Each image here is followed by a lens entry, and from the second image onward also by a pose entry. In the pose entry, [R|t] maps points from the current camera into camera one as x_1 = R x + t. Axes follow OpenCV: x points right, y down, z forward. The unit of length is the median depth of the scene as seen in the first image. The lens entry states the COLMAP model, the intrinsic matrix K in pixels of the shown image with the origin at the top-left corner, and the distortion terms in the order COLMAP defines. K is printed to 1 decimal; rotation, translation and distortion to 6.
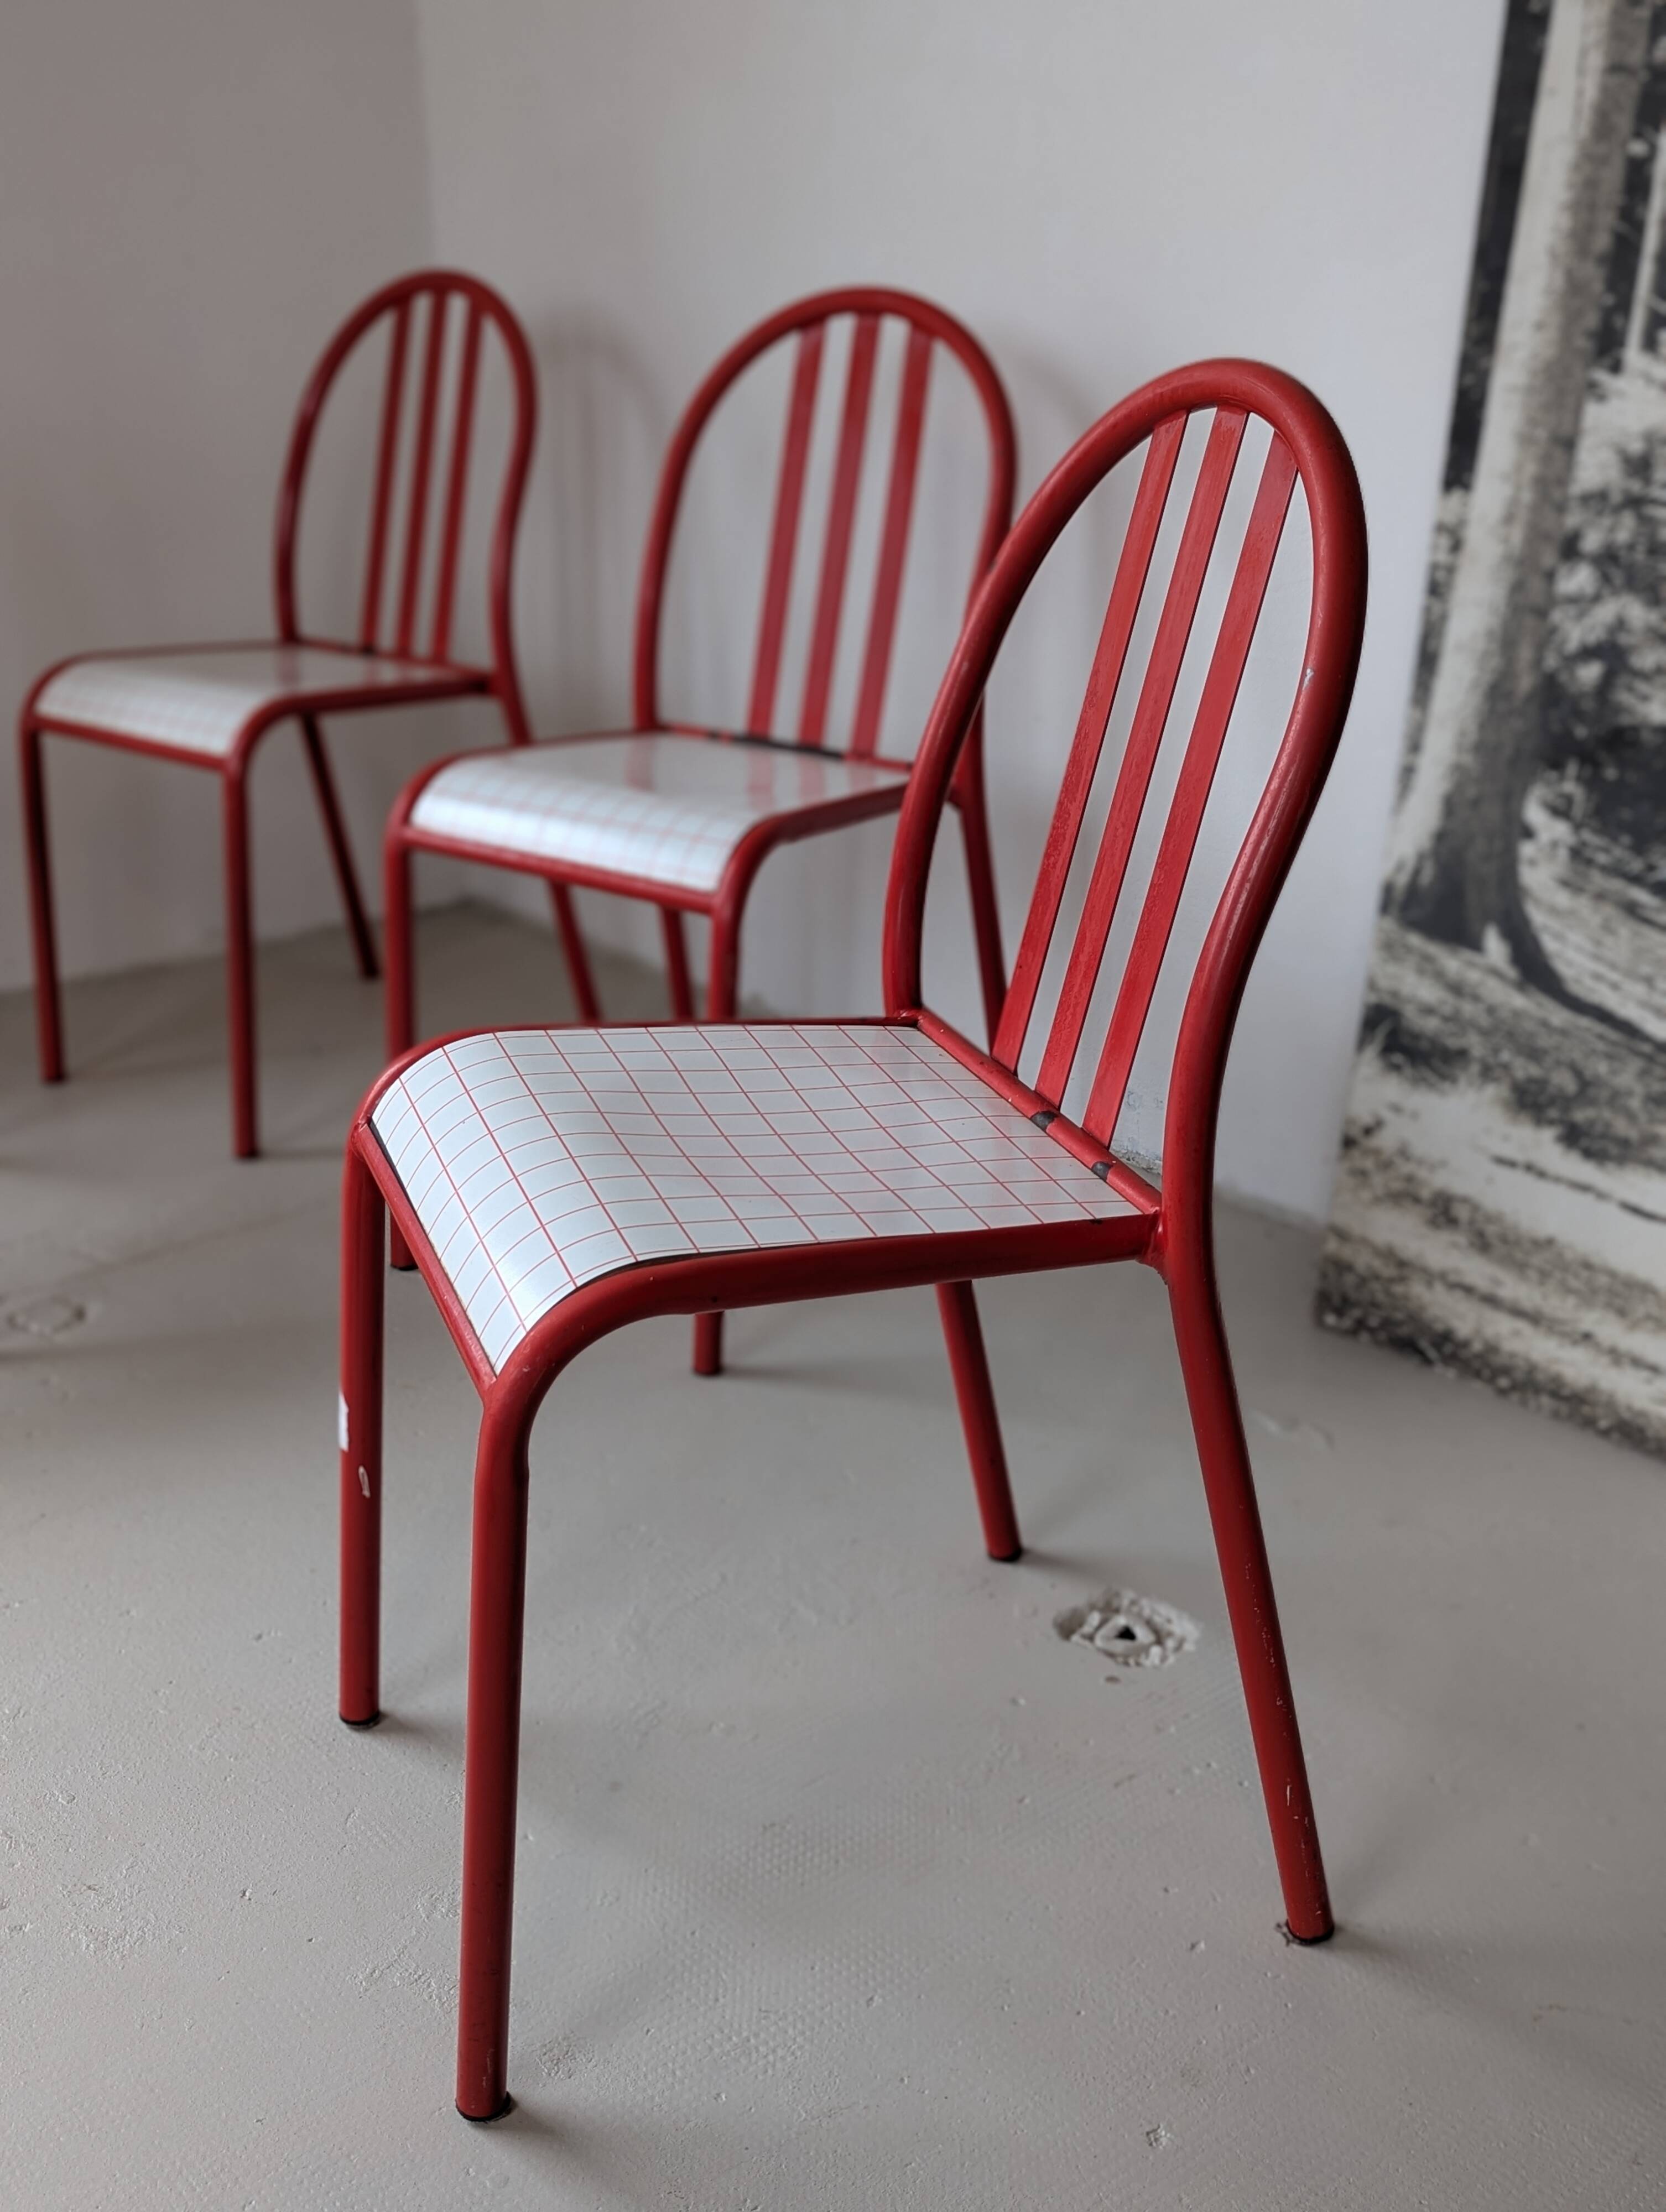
lens RADIAL K [[2397.7, 0, 827.4], [0, 2397.7, 1096.4], [0, 0, 1]] dist [0.030396, 0.000000]
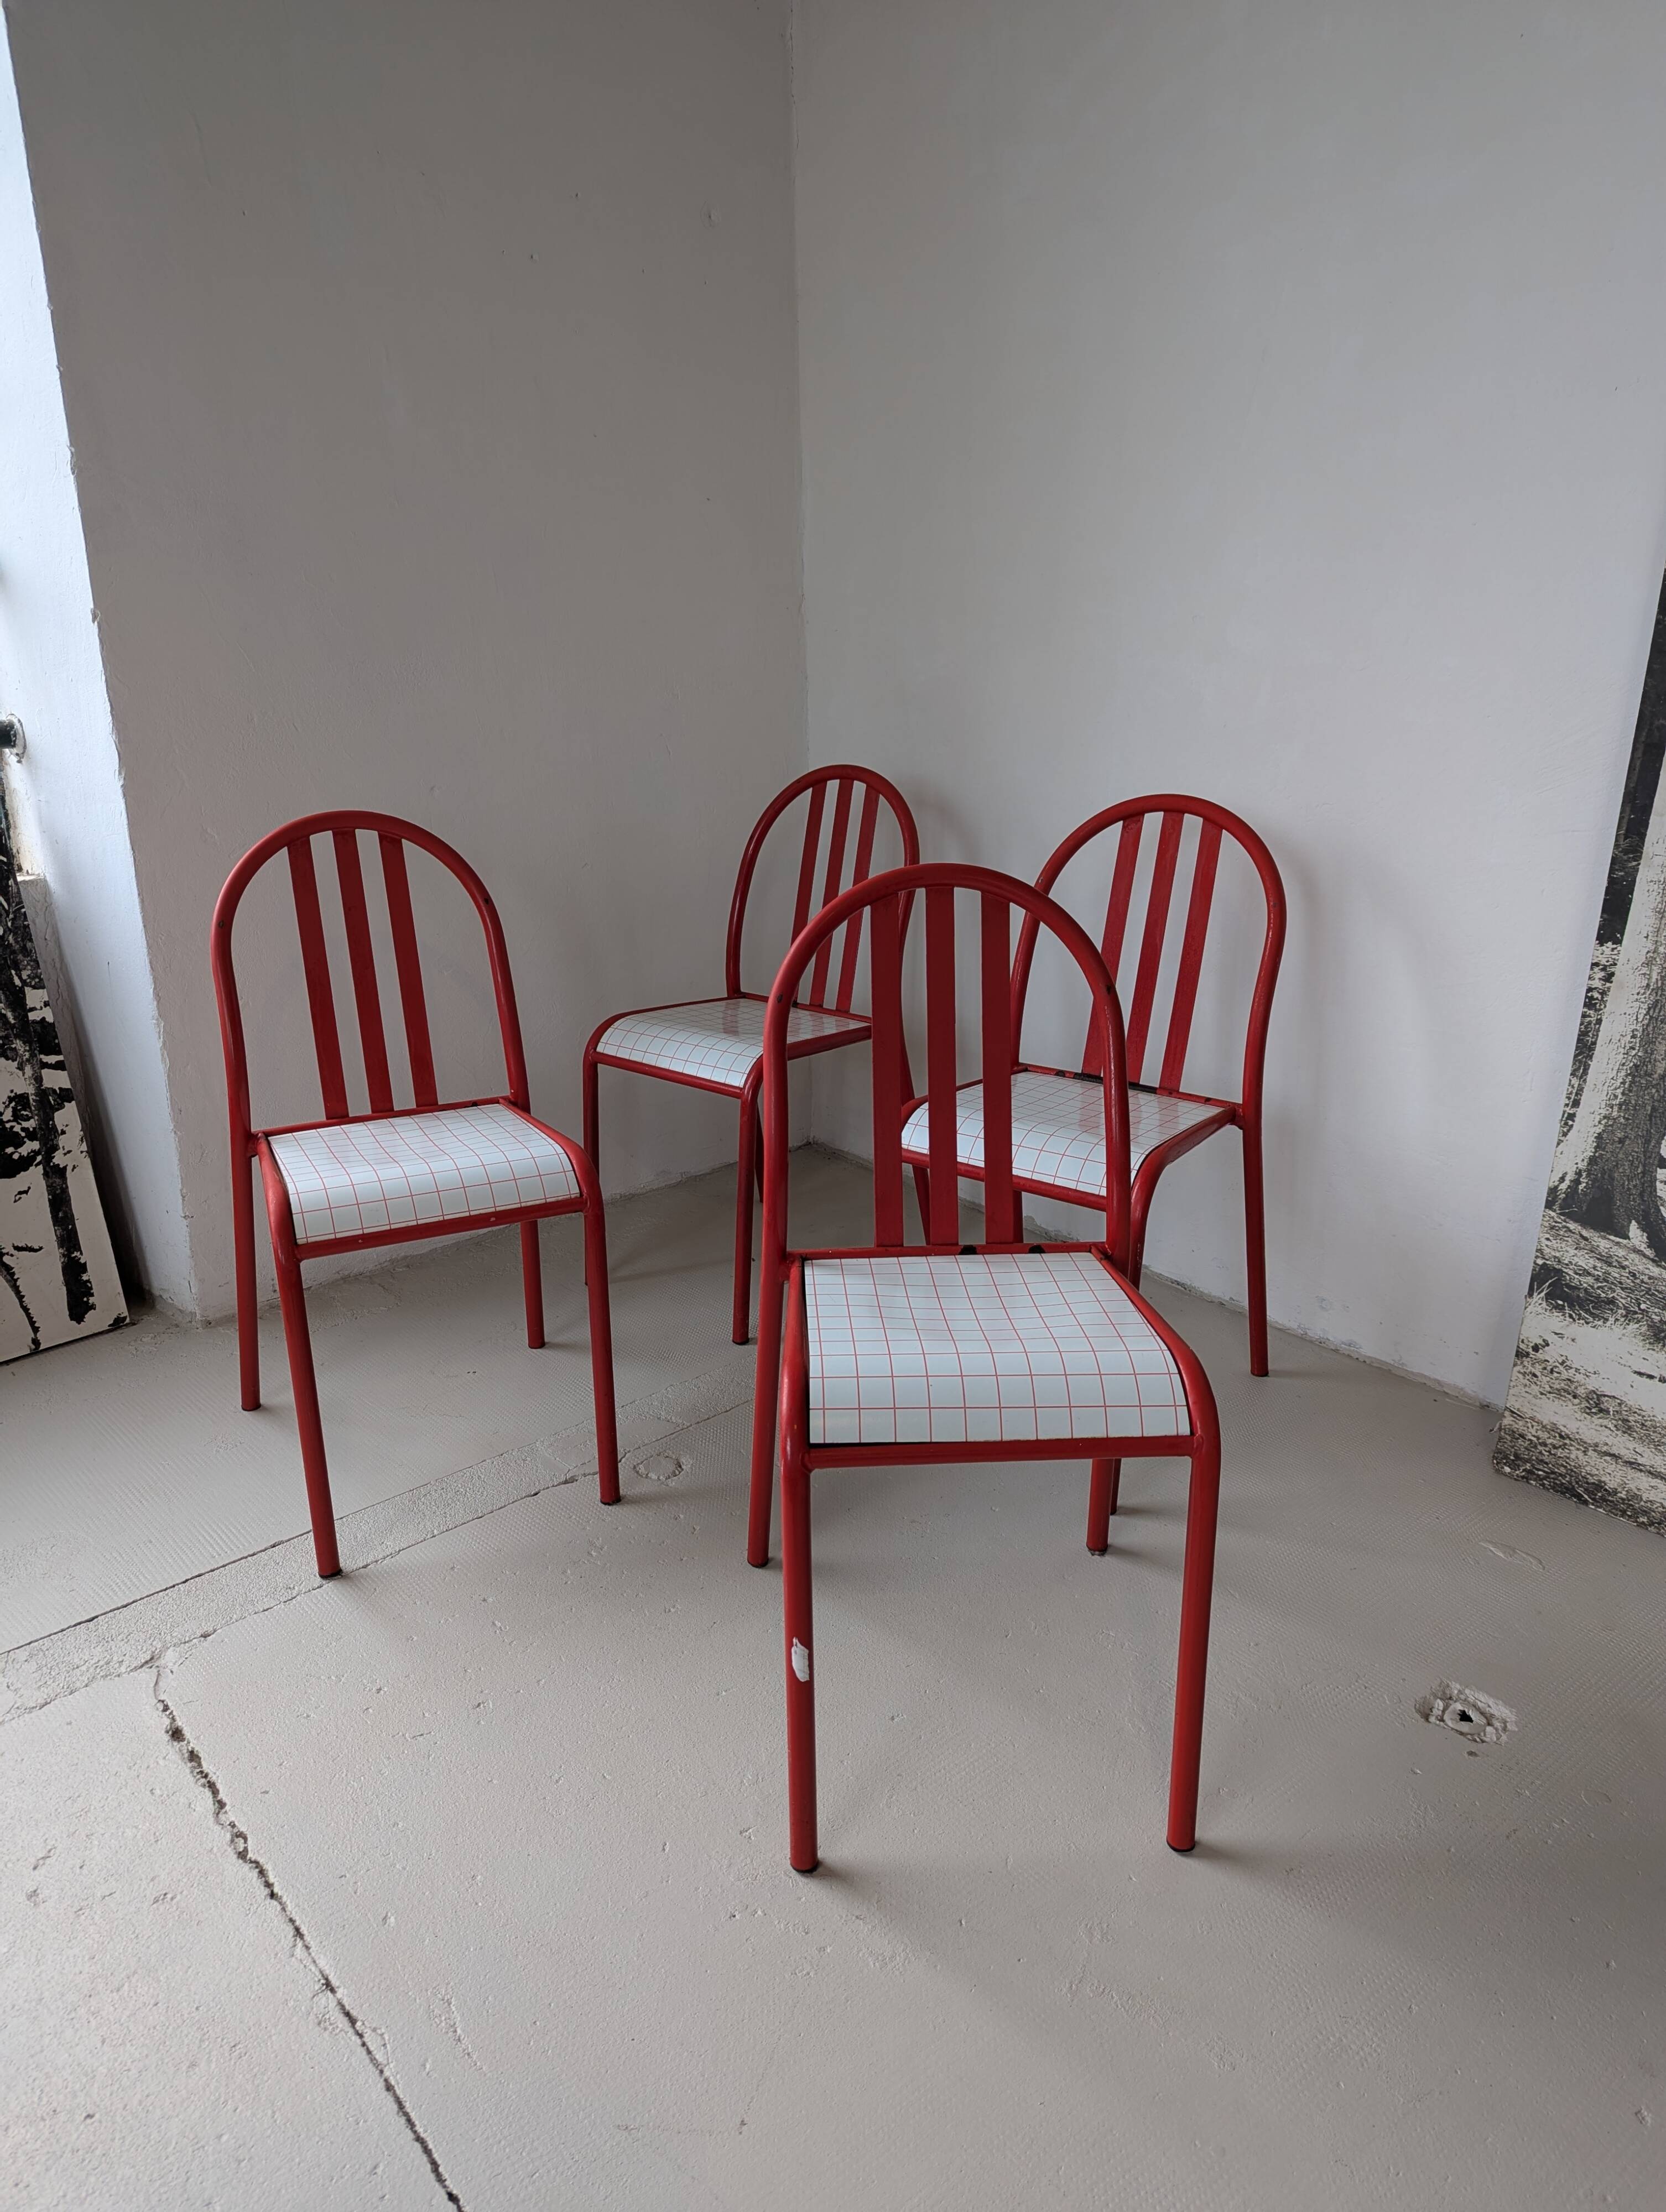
lens RADIAL K [[1574.7, 0, 820.8], [0, 1574.7, 1098.8], [0, 0, 1]] dist [0.040491, -0.037824]
pose [[0.999982, -0.005286, -0.002841, -0.233351], [0.005126, 0.998548, -0.053630, -0.095051], [0.003121, 0.053615, 0.998557, -0.015162]]
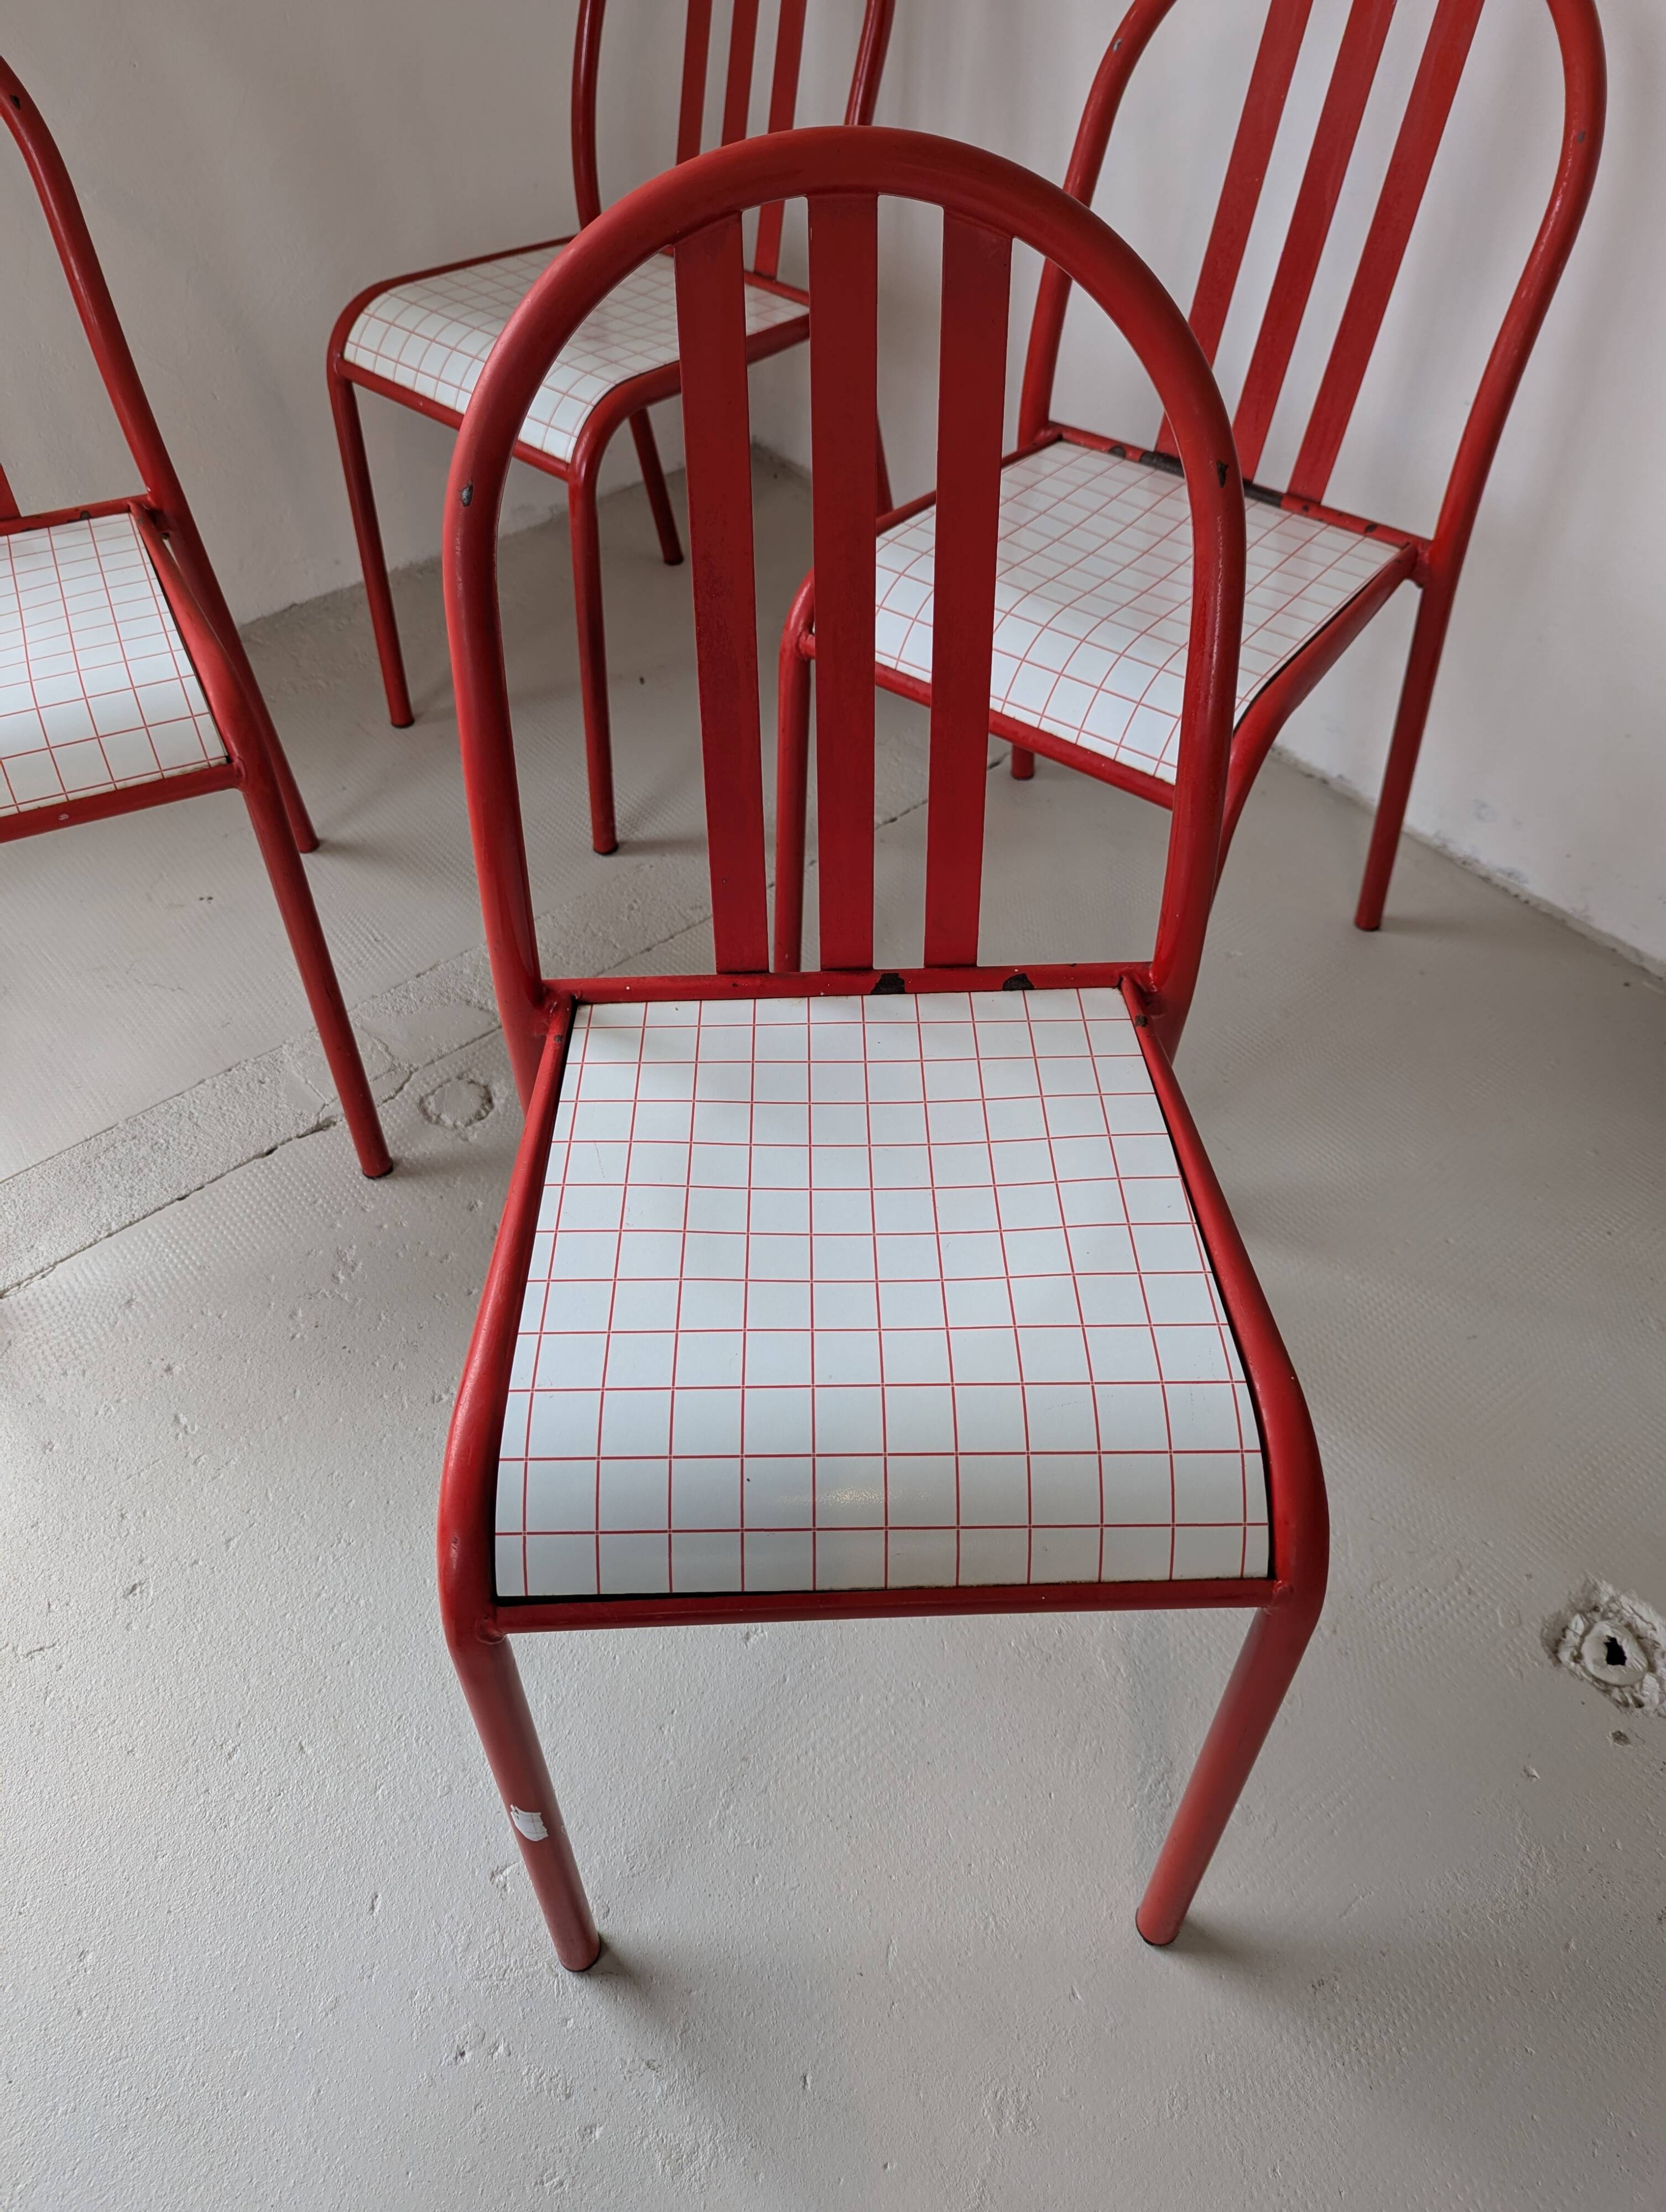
lens RADIAL K [[1574.7, 0, 822.7], [0, 1574.7, 1083.4], [0, 0, 1]] dist [0.040491, -0.037824]
pose [[0.999606, 0.017571, -0.021883, -0.163835], [-0.005980, 0.895198, 0.445629, -0.236025], [0.027419, -0.445322, 0.894950, 0.429992]]
